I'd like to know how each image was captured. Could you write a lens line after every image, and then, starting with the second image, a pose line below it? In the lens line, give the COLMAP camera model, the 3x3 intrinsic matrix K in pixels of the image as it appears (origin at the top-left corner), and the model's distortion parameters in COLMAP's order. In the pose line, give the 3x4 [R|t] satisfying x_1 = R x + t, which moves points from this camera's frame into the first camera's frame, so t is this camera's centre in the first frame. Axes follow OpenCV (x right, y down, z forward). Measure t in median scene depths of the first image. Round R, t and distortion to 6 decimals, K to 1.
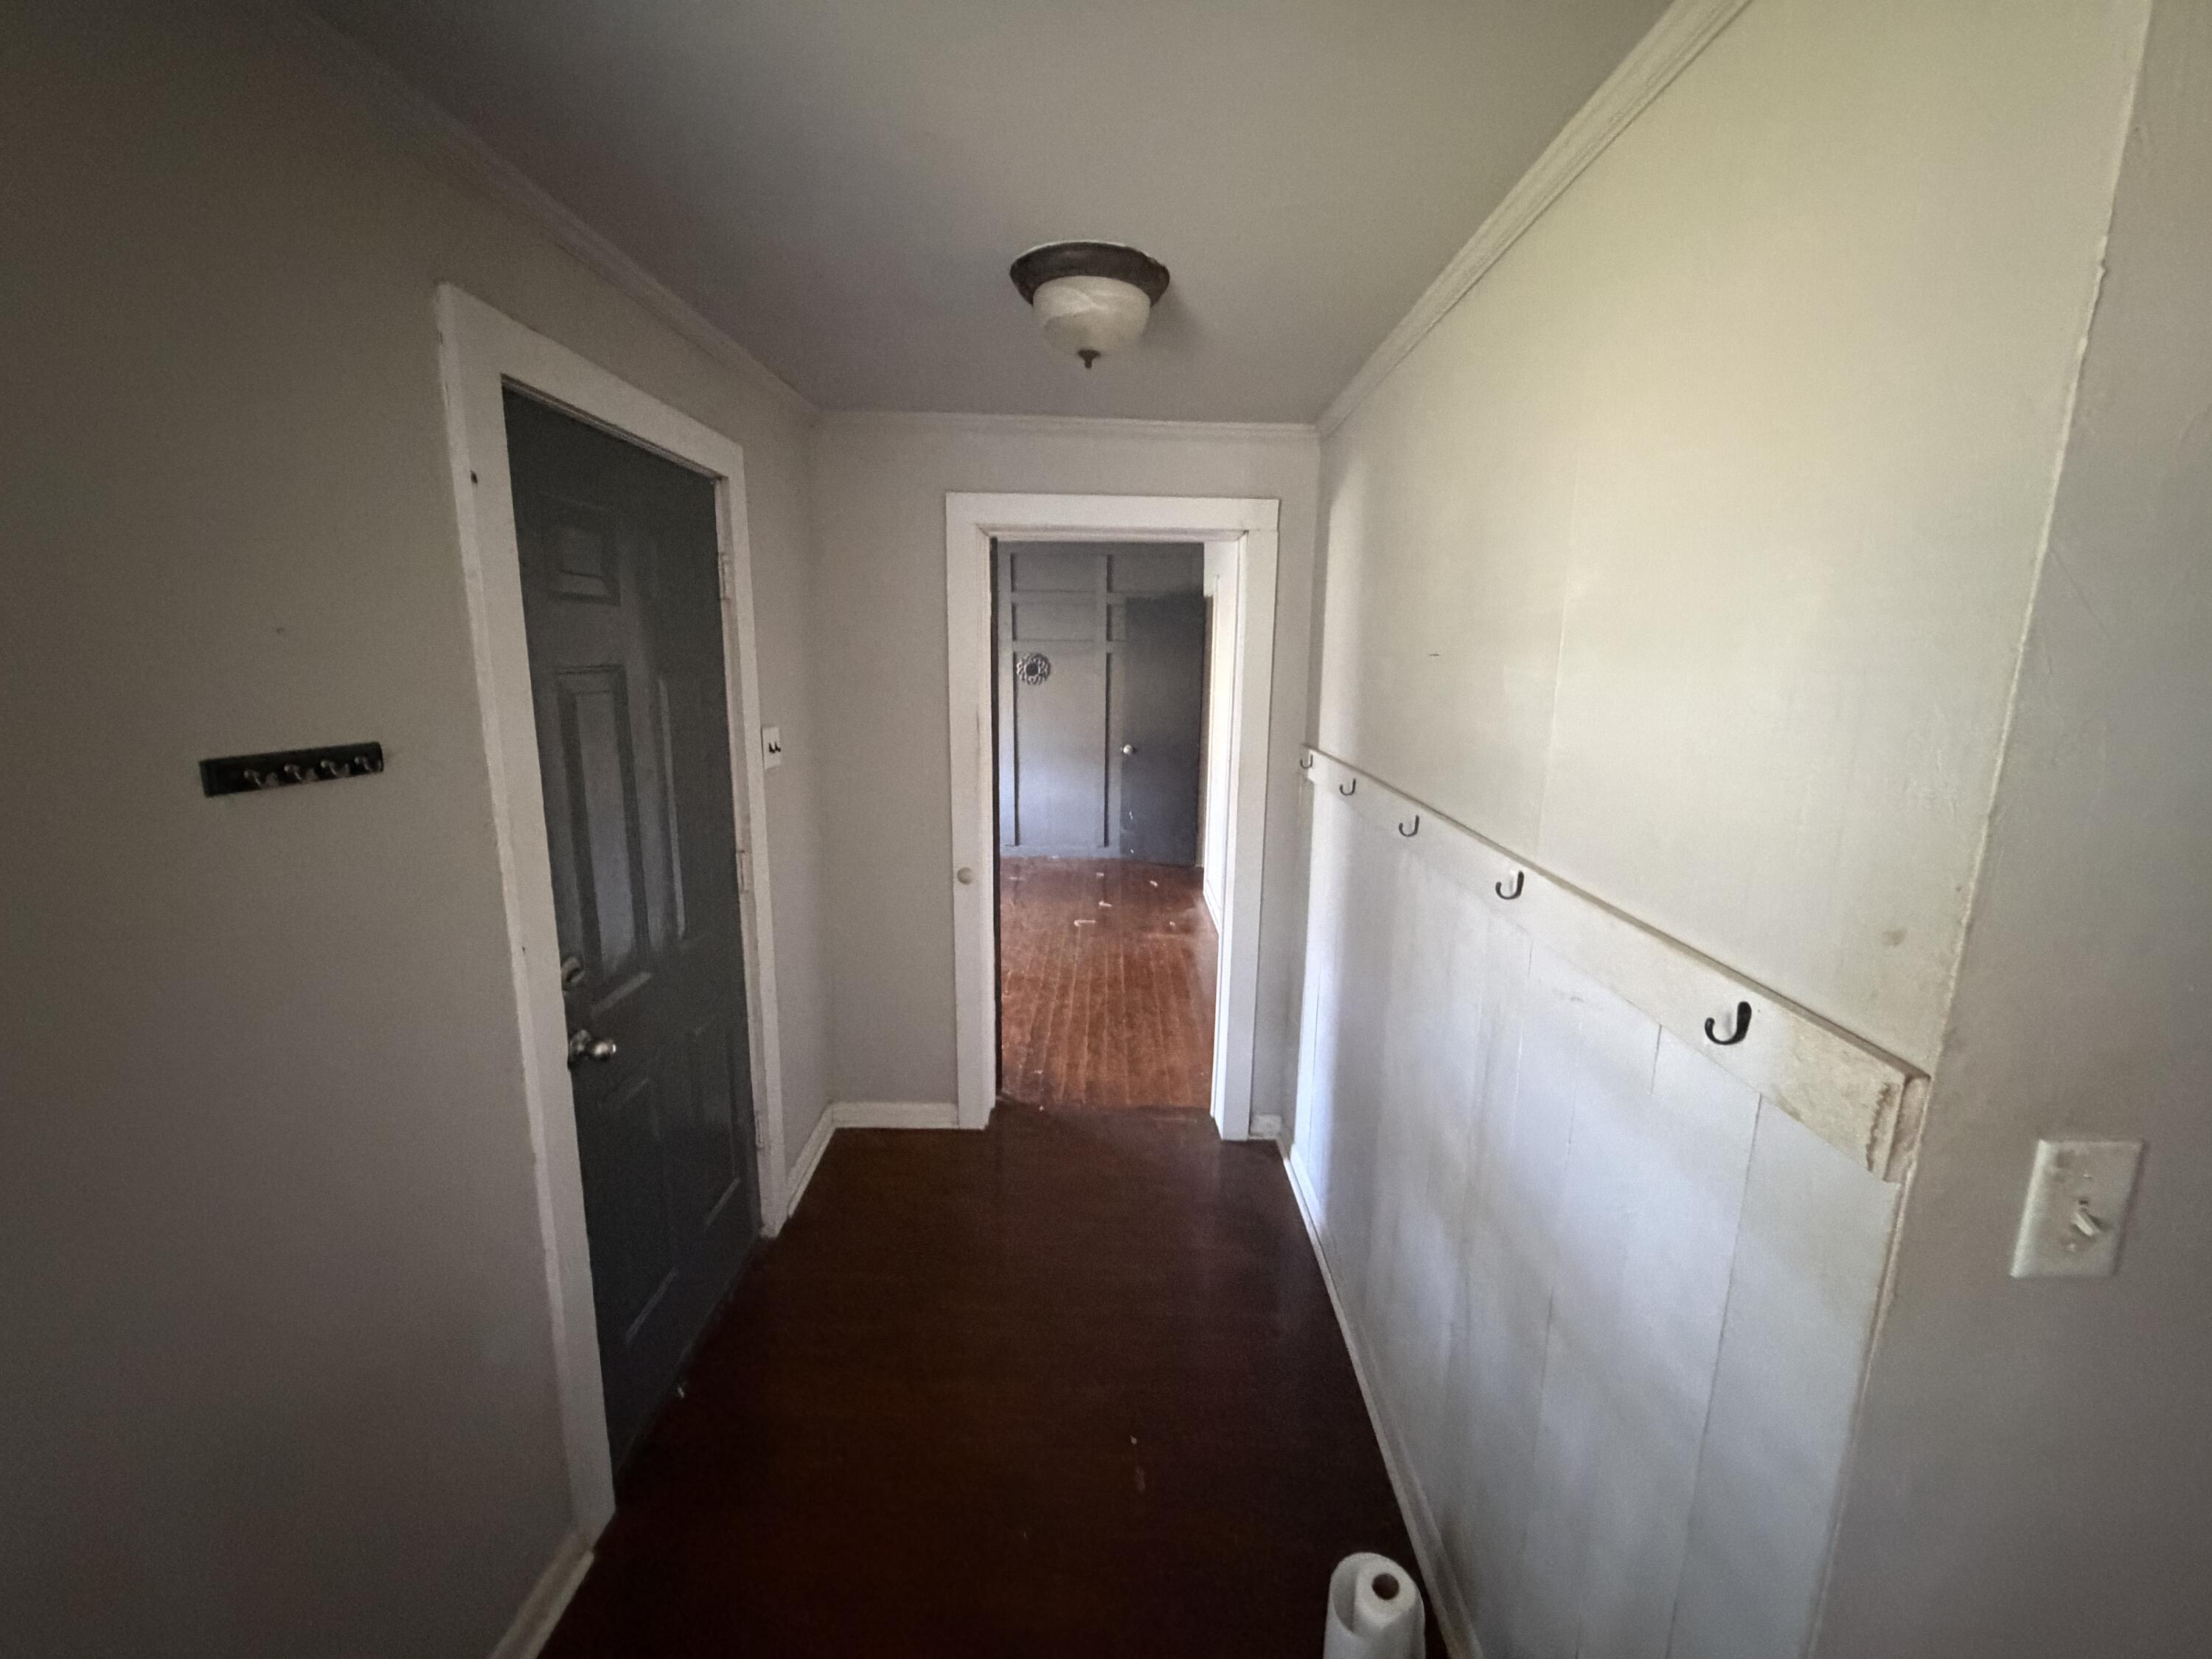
lens RADIAL K [[884.1, 0, 1108.1], [0, 884.1, 820.7], [0, 0, 1]] dist [-0.003082, 0.000044]
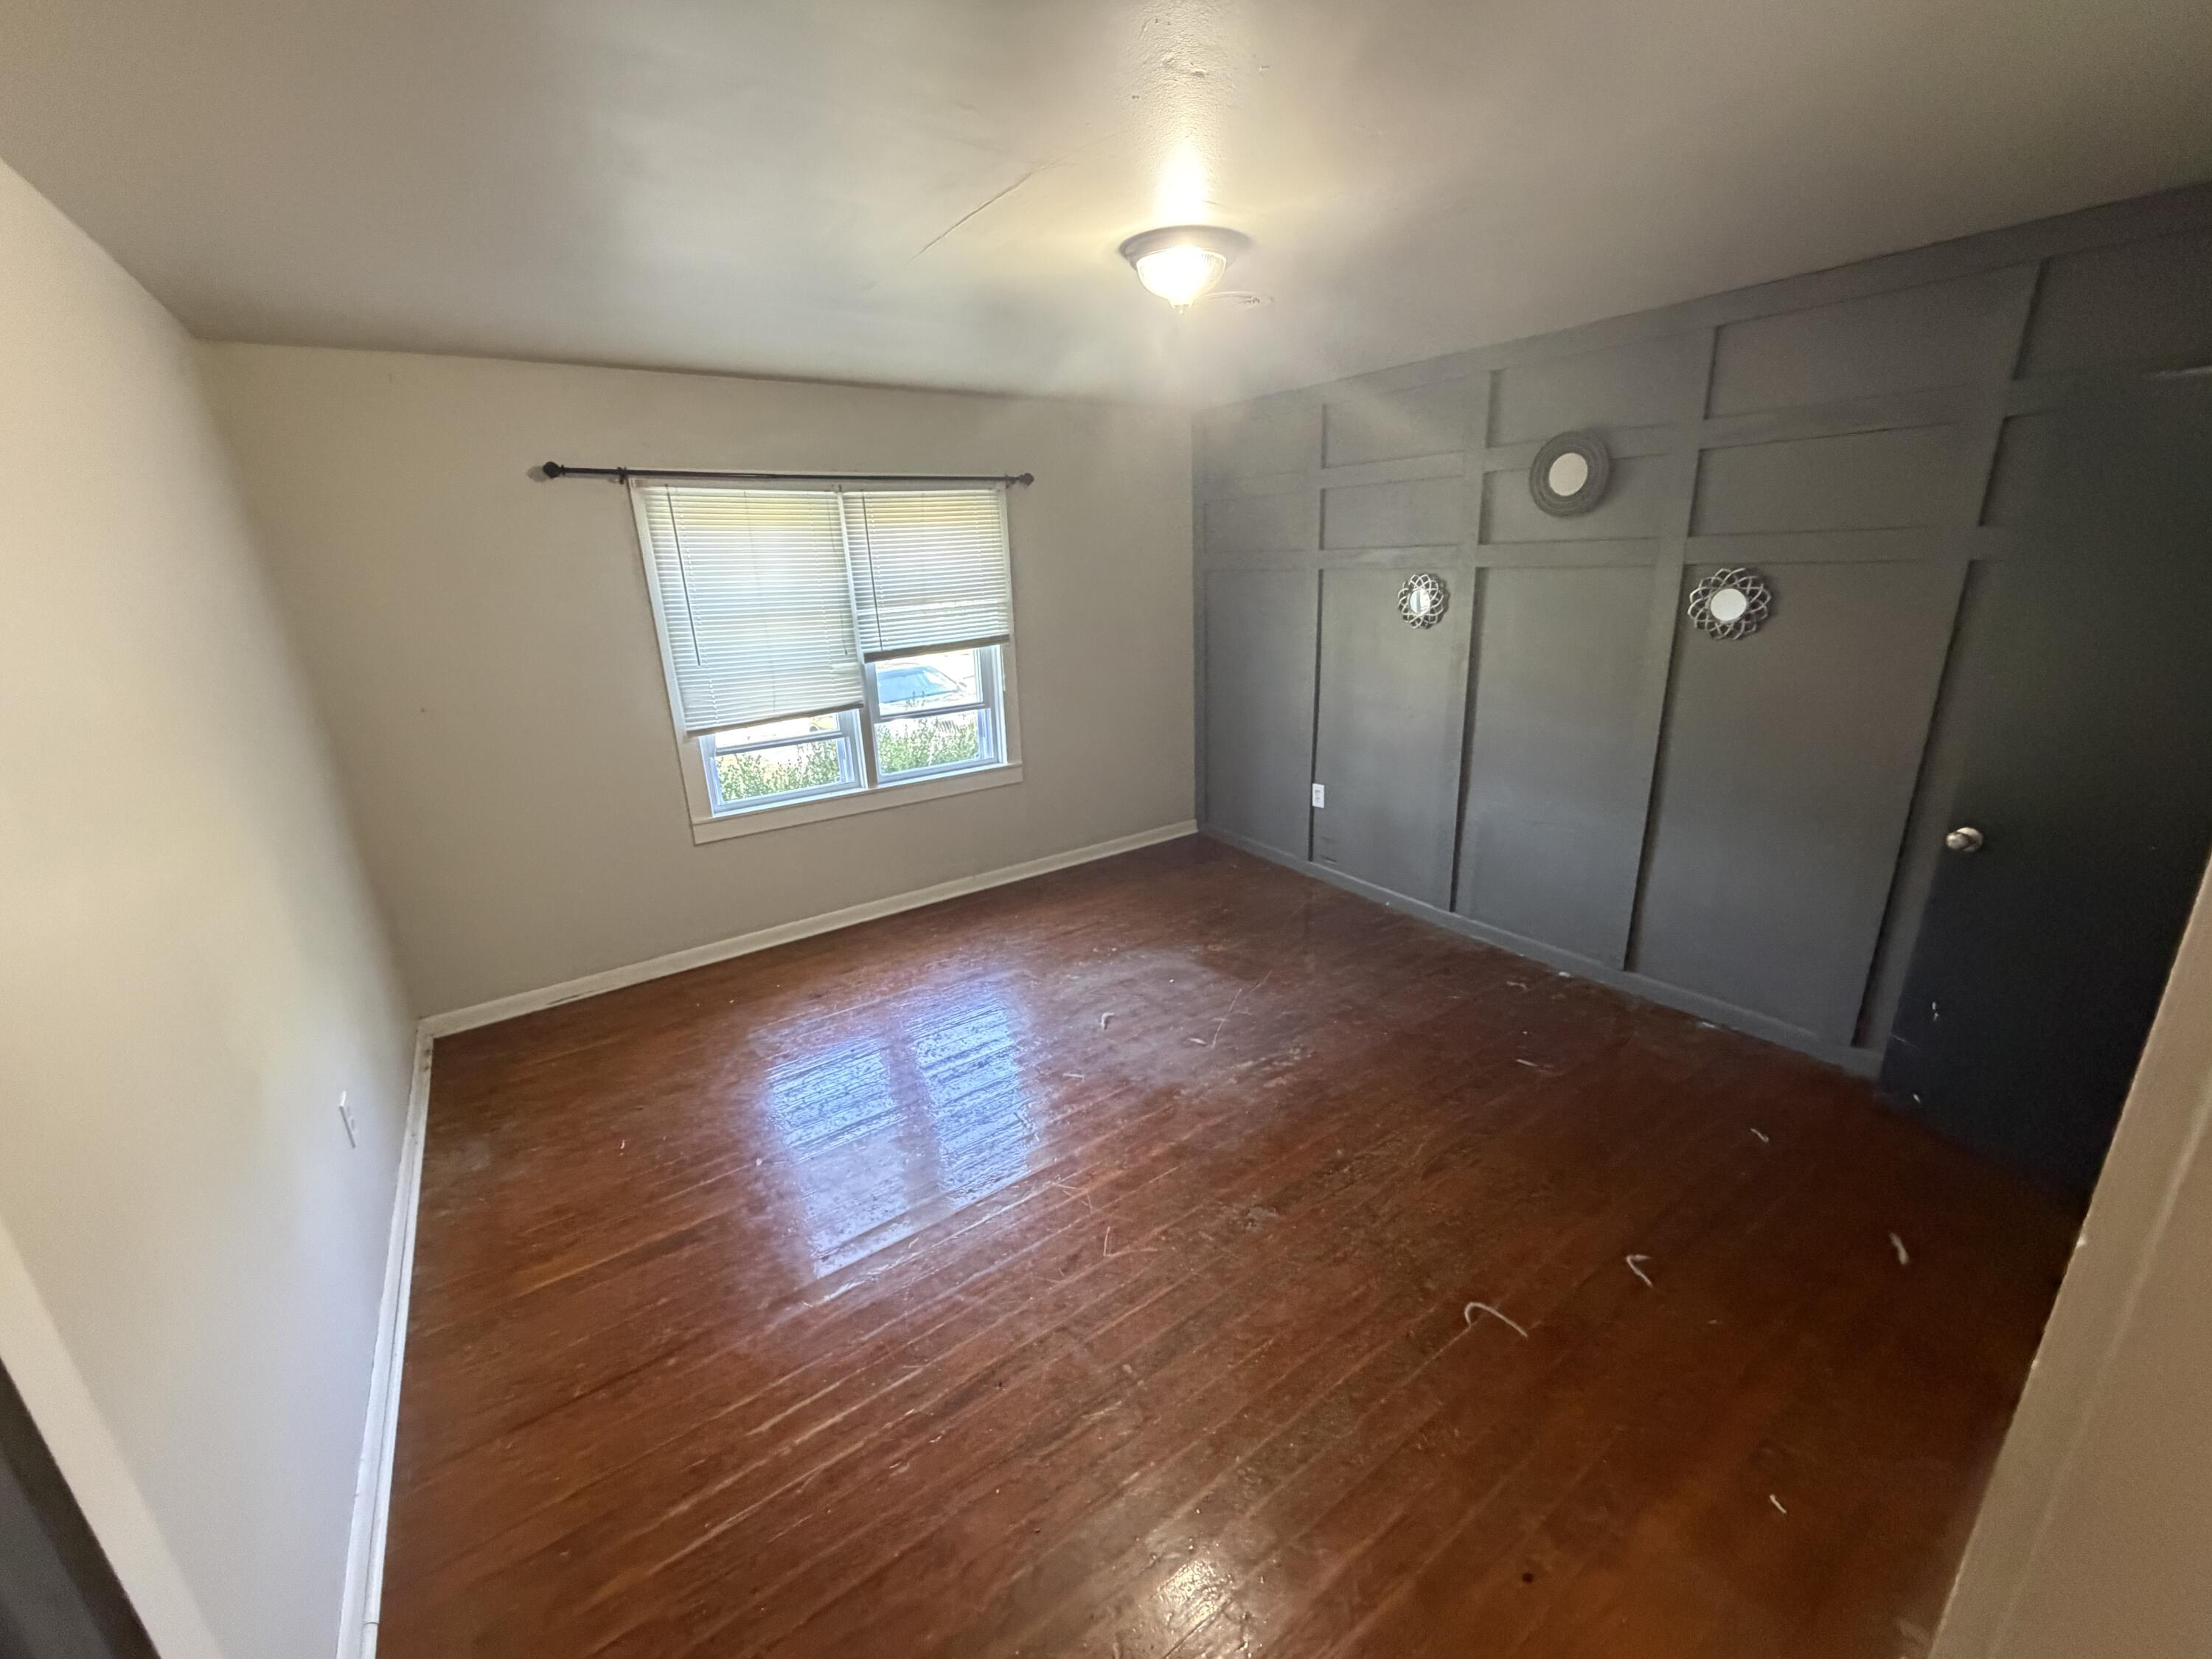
lens RADIAL K [[884.1, 0, 1110.5], [0, 884.1, 837.4], [0, 0, 1]] dist [-0.003082, 0.000044]
pose [[0.585547, 0.228497, -0.777768, 0.095275], [-0.116833, 0.973222, 0.197960, -0.108056], [0.802175, -0.025046, 0.596563, 0.490496]]
